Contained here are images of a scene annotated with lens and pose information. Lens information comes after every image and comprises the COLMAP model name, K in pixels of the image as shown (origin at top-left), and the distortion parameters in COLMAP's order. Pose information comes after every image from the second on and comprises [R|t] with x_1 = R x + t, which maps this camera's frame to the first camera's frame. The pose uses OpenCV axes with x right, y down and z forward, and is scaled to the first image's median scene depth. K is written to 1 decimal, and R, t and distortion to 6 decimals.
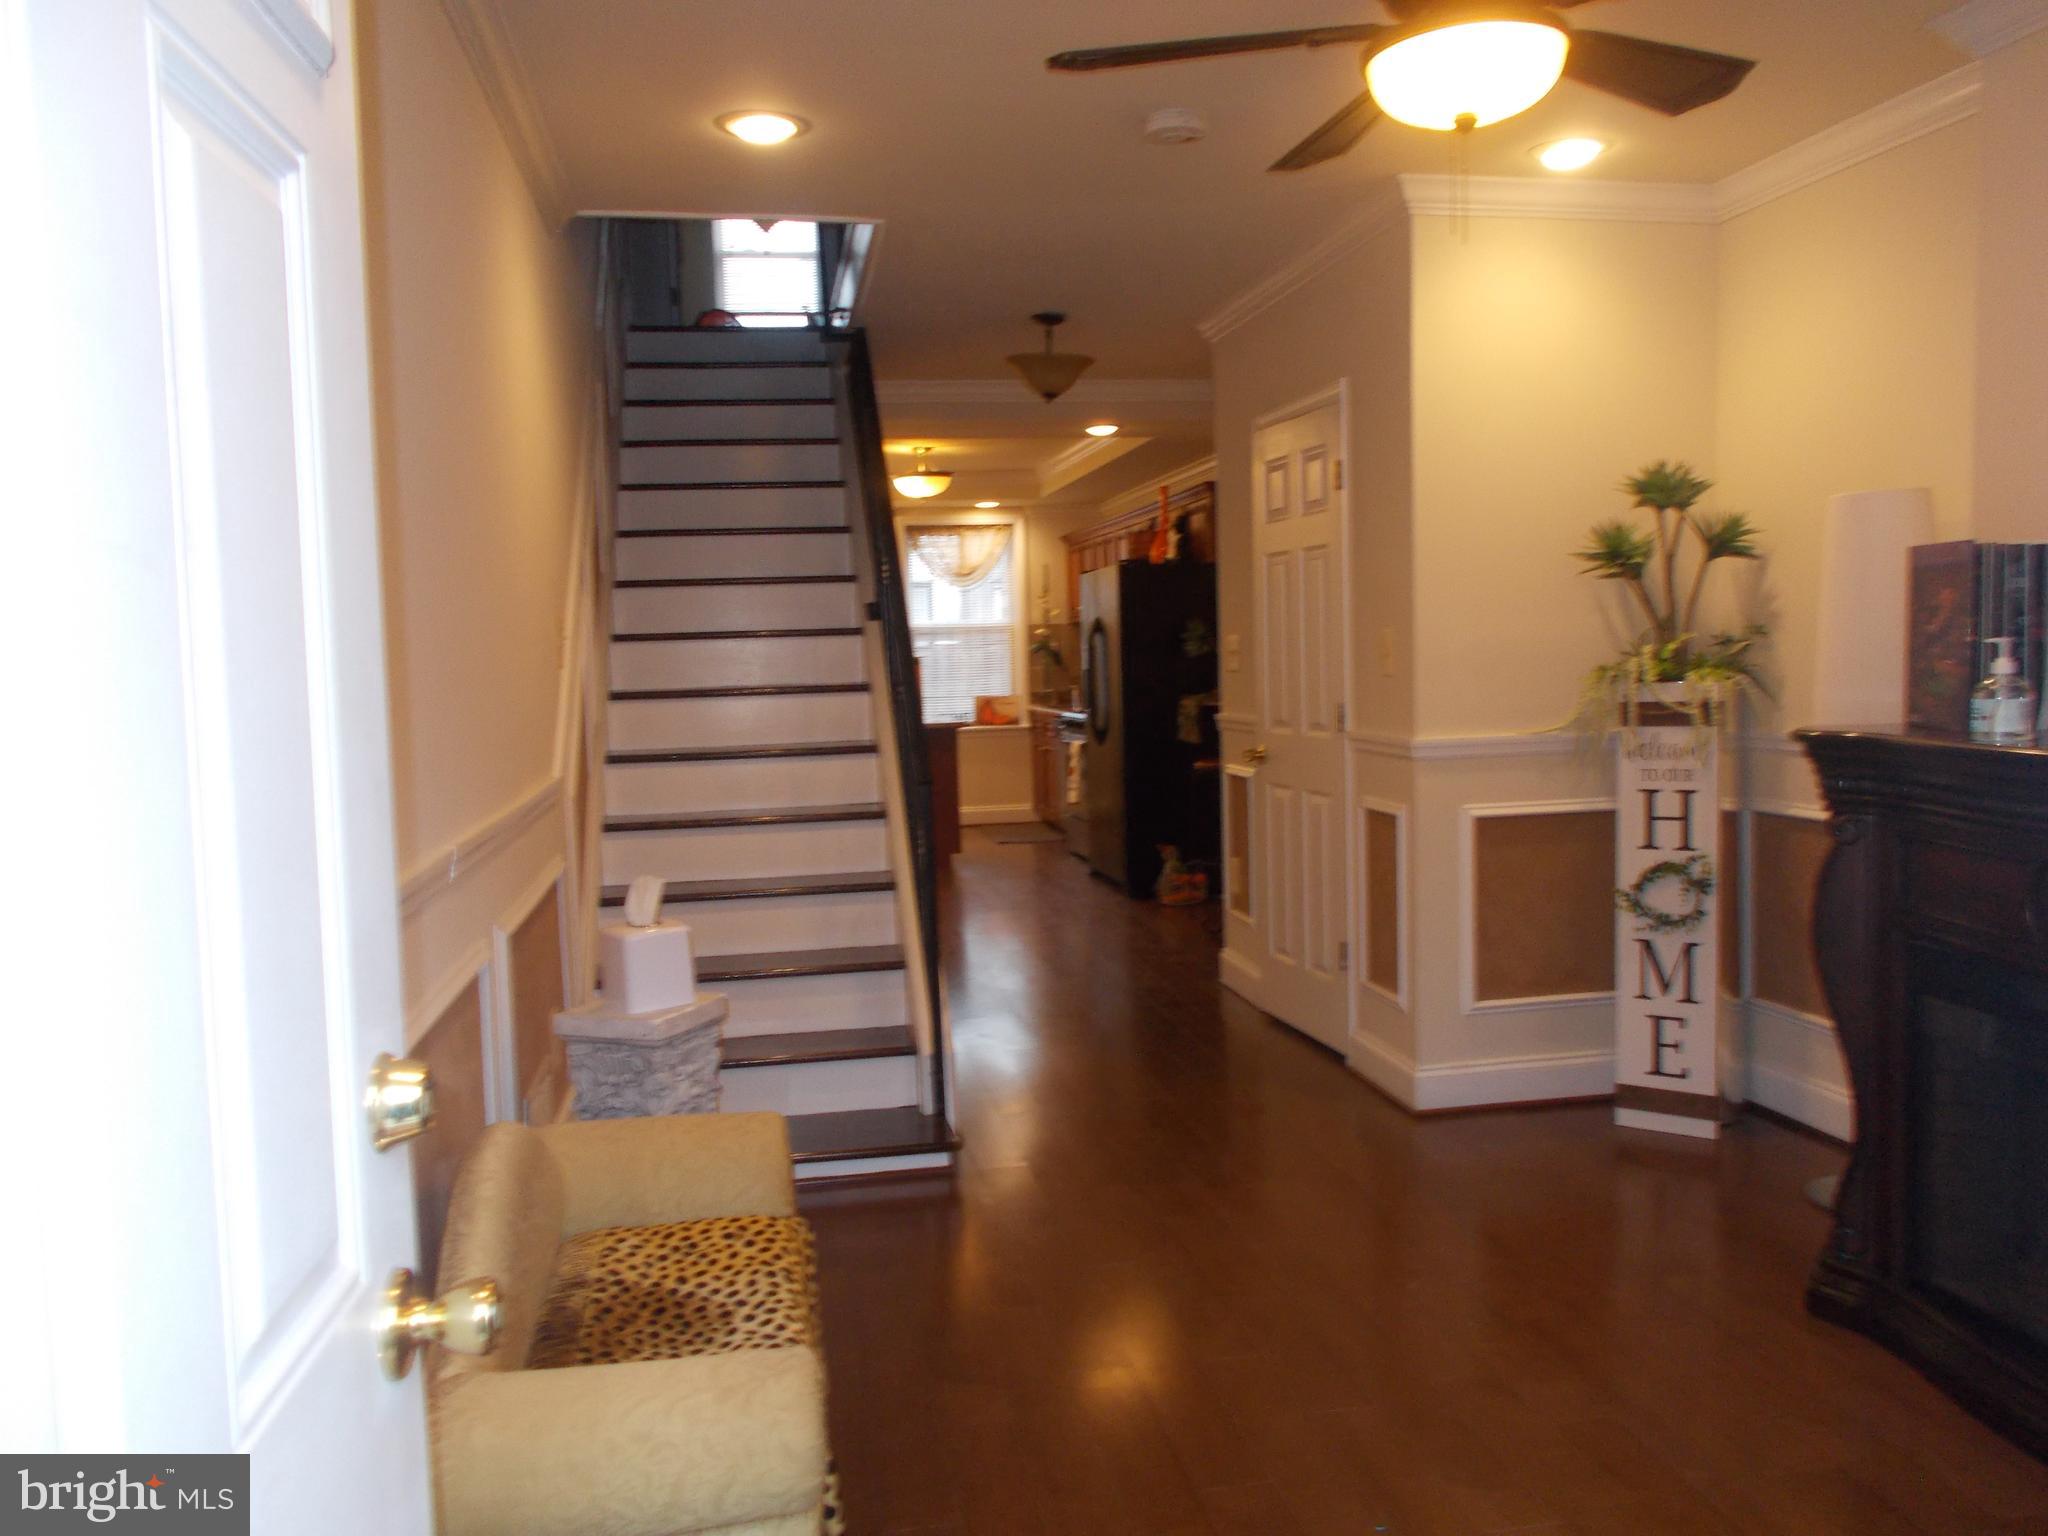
lens RADIAL K [[1546.5, 0, 1024.0], [0, 1546.5, 768.0], [0, 0, 1]] dist [-0.002376, -0.000718]
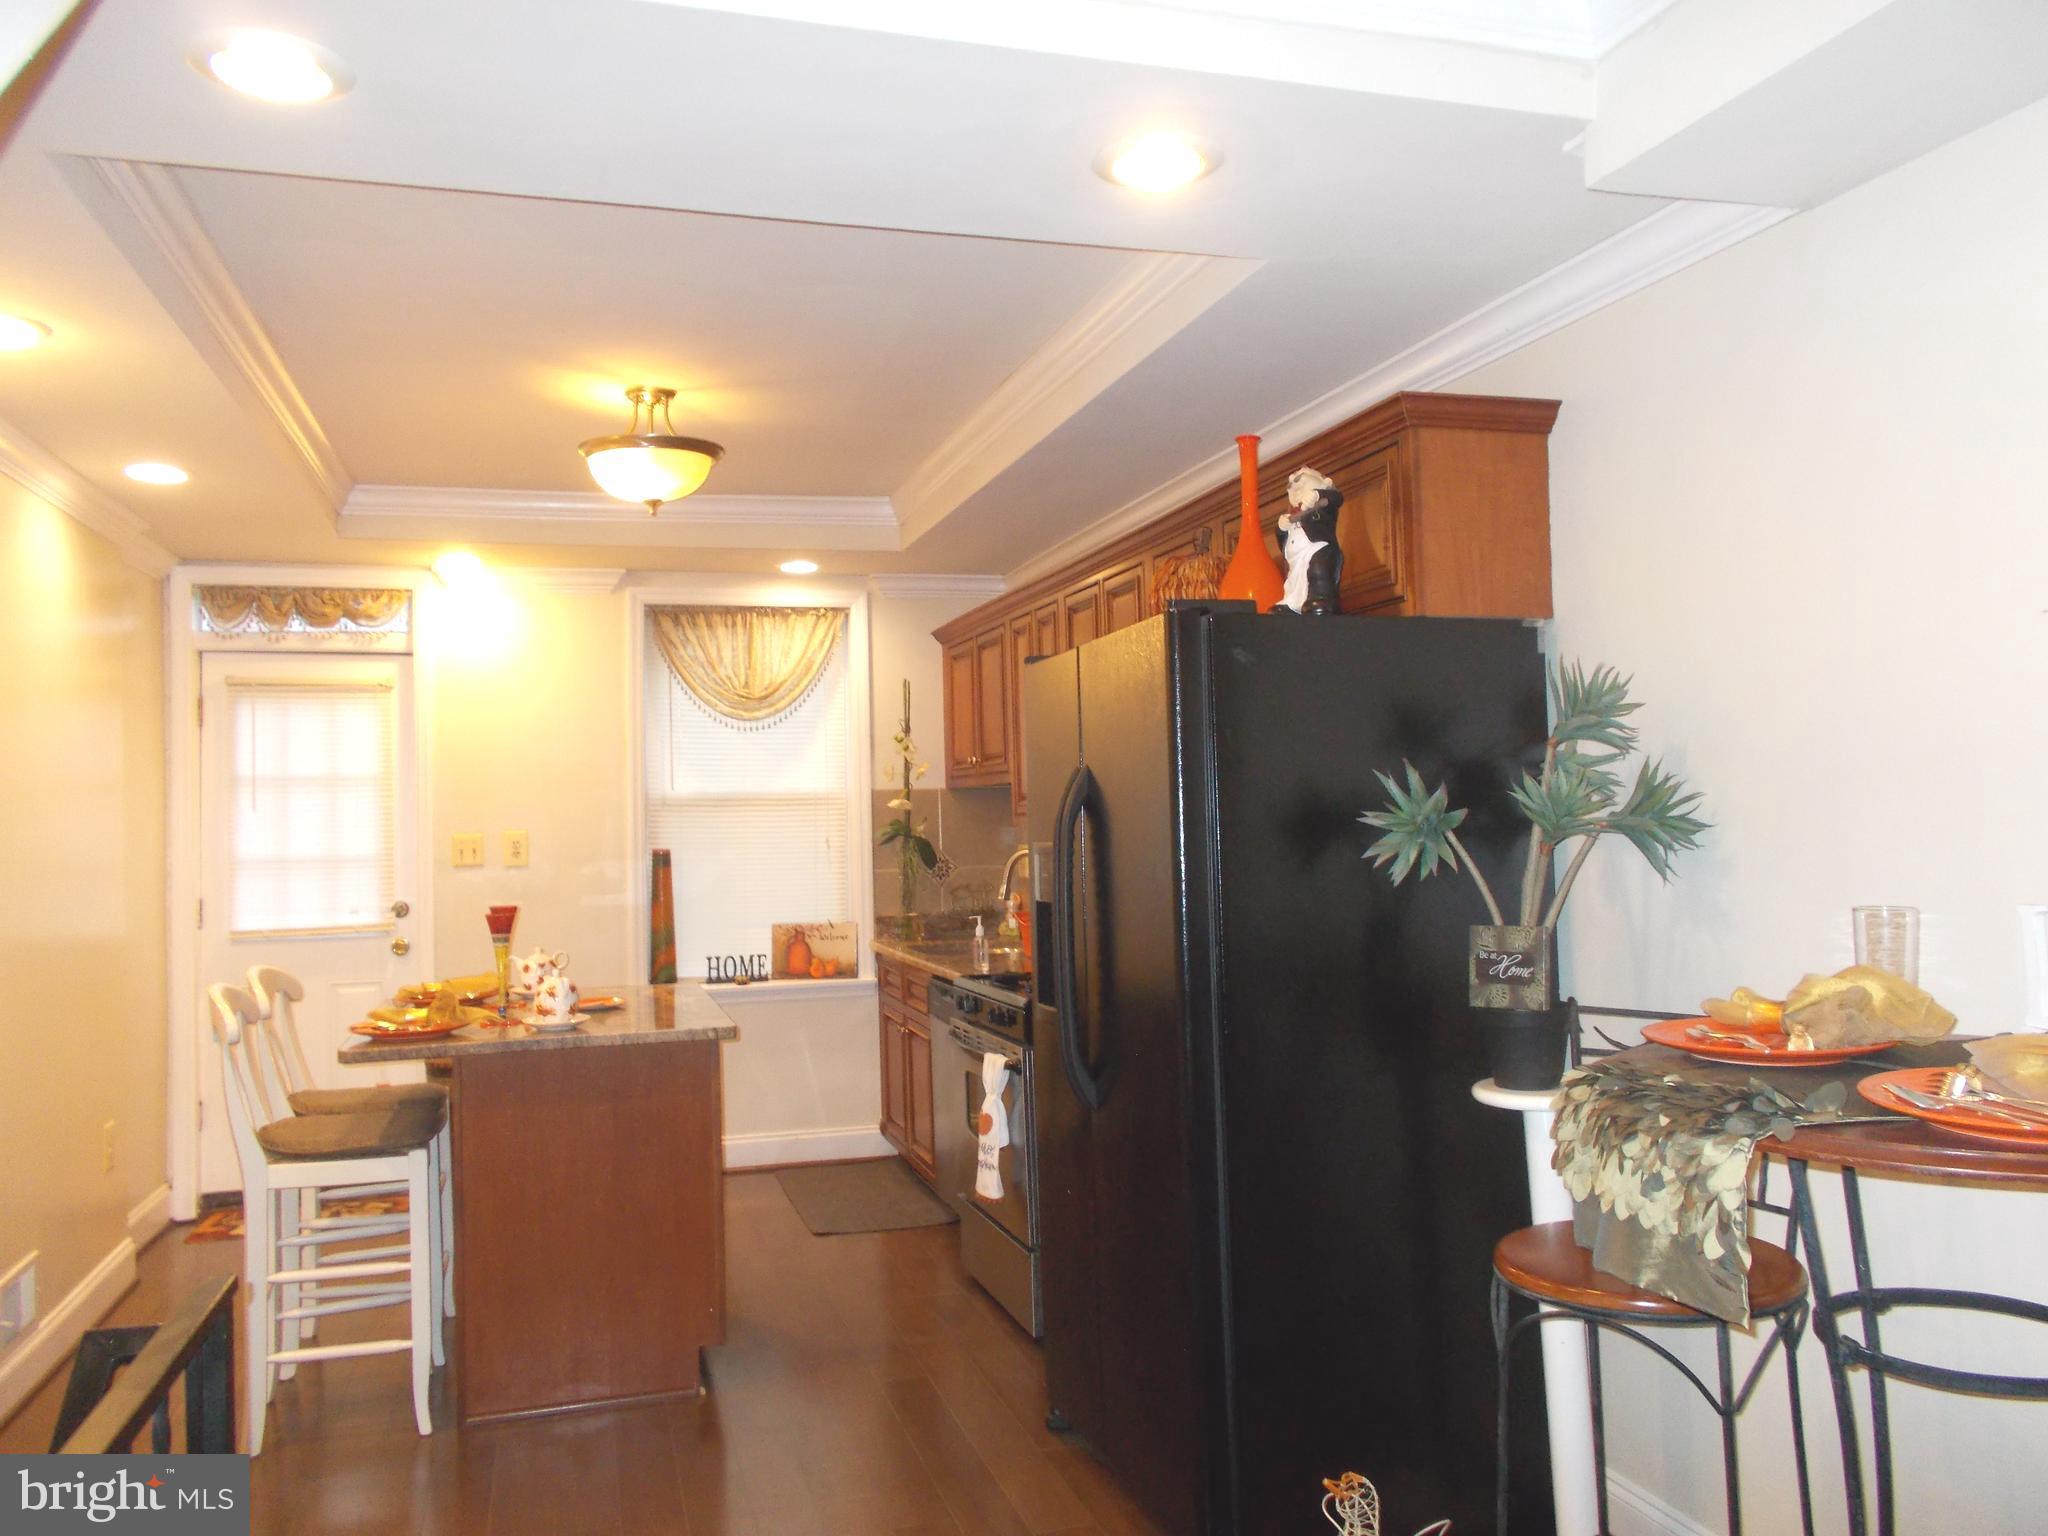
lens RADIAL K [[1556.8, 0, 1026.5], [0, 1556.8, 745.1], [0, 0, 1]] dist [0.000776, 0.002166]
pose [[0.993293, 0.003397, 0.115578, -0.007213], [0.010912, 0.992354, -0.122943, -0.041173], [-0.115111, 0.123380, 0.985661, 0.454004]]
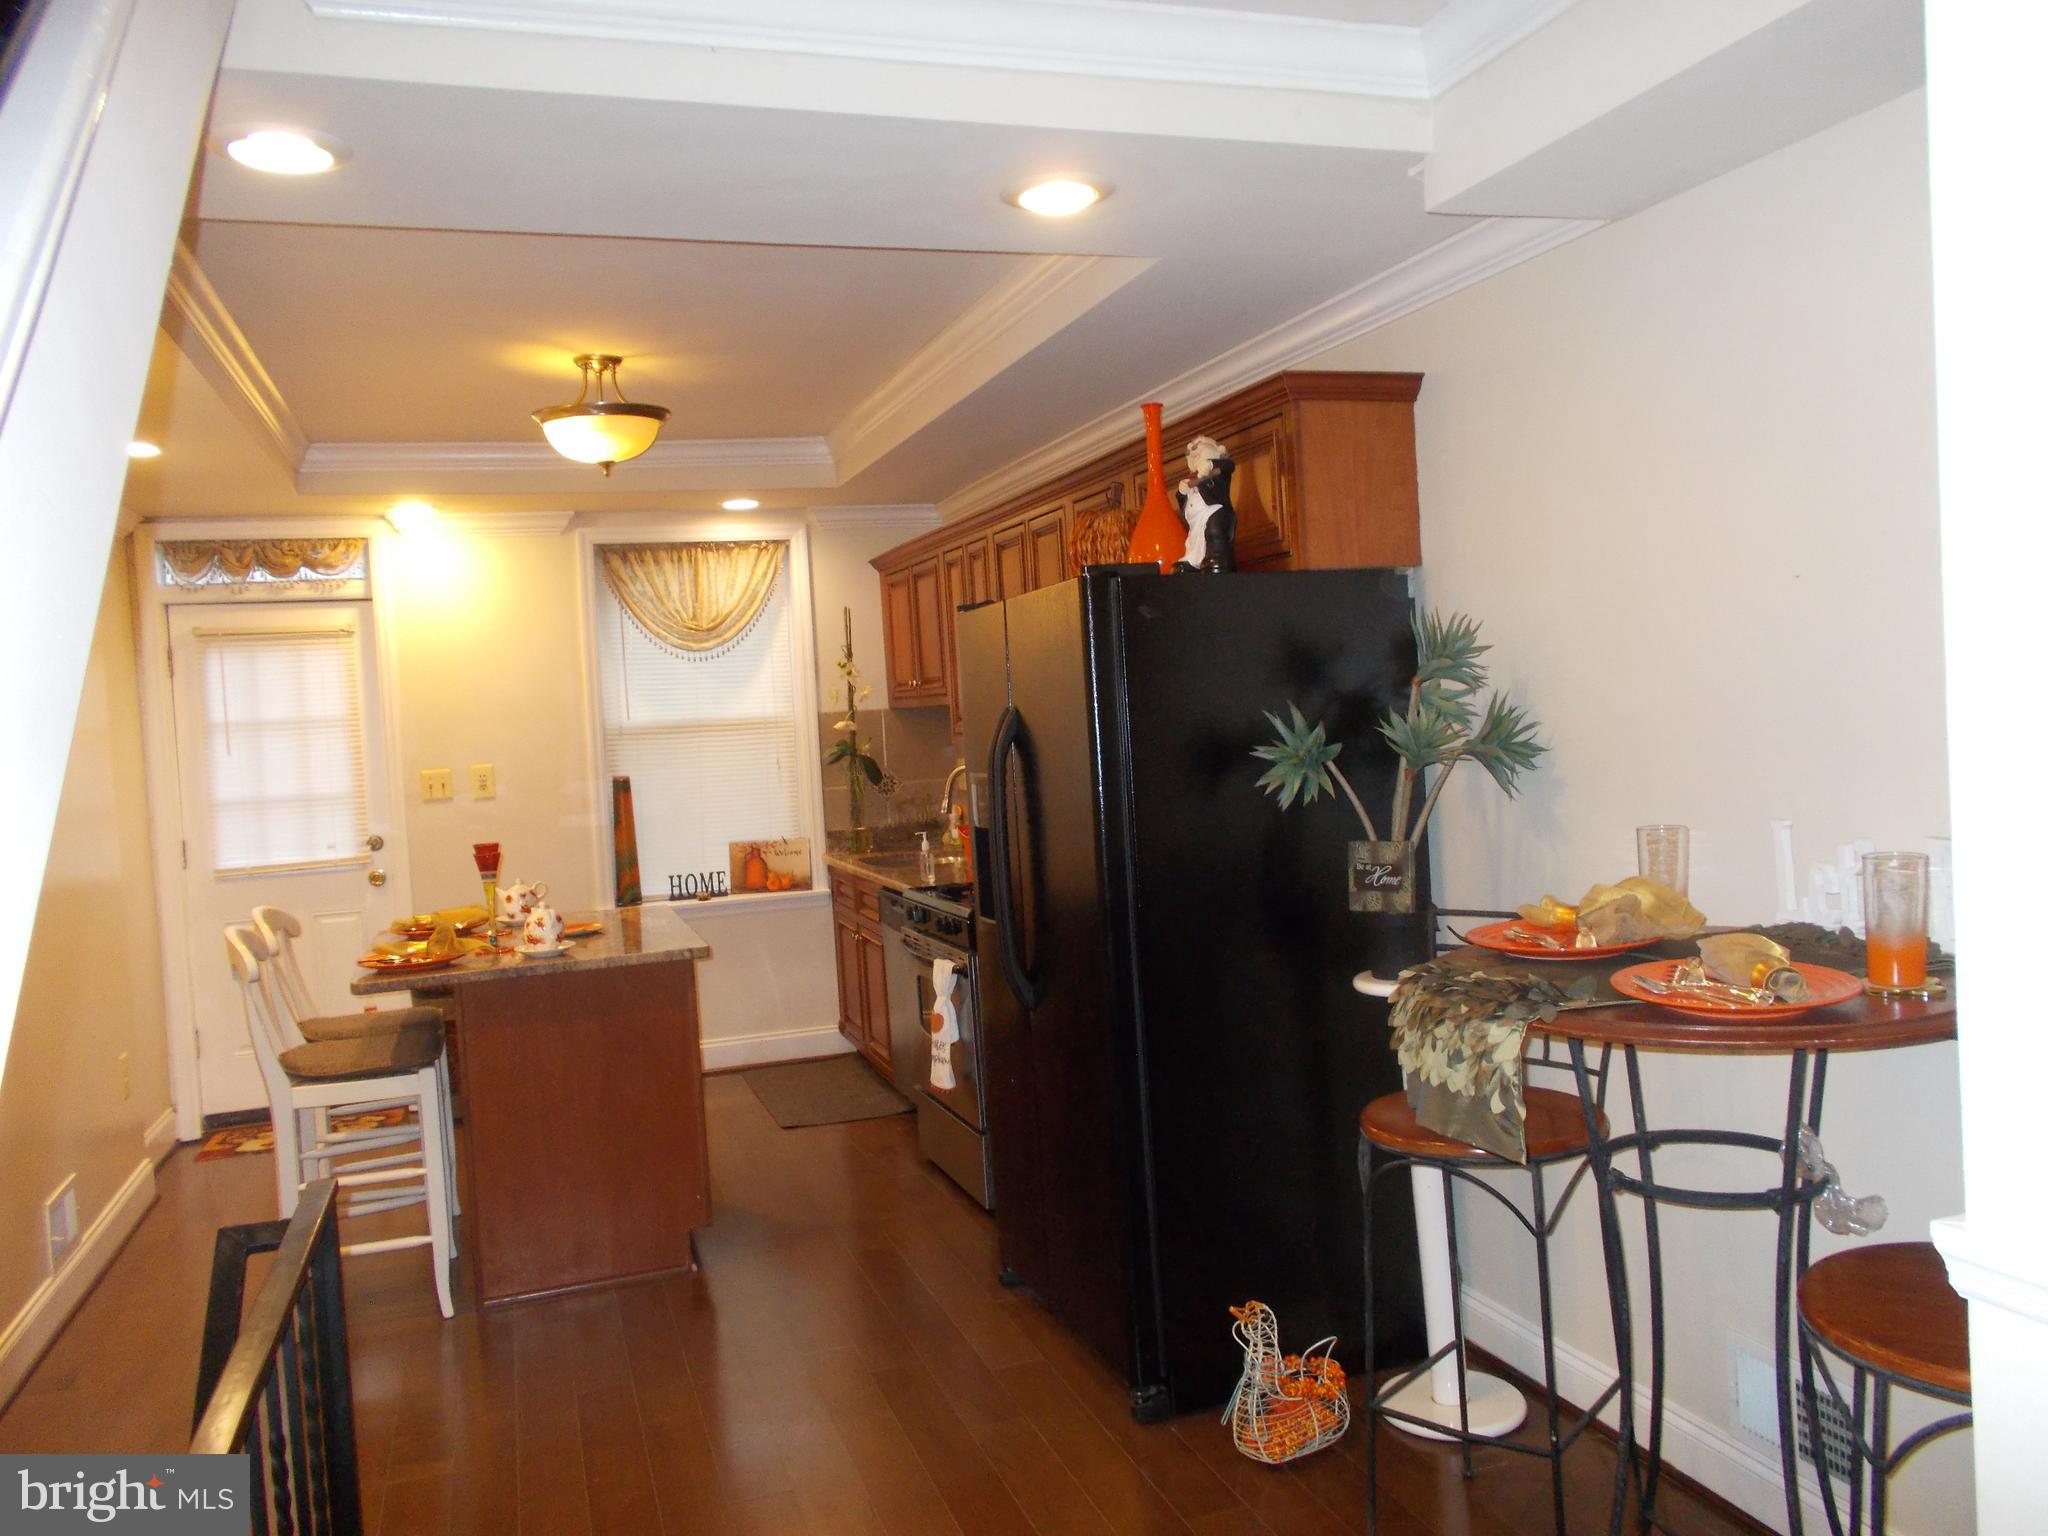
lens RADIAL K [[1559.1, 0, 1022.5], [0, 1559.1, 738.5], [0, 0, 1]] dist [-0.001895, 0.005084]
pose [[0.987969, -0.038735, 0.149721, -0.010025], [0.047776, 0.997215, -0.057268, -0.047178], [-0.147086, 0.063732, 0.987068, 0.419817]]
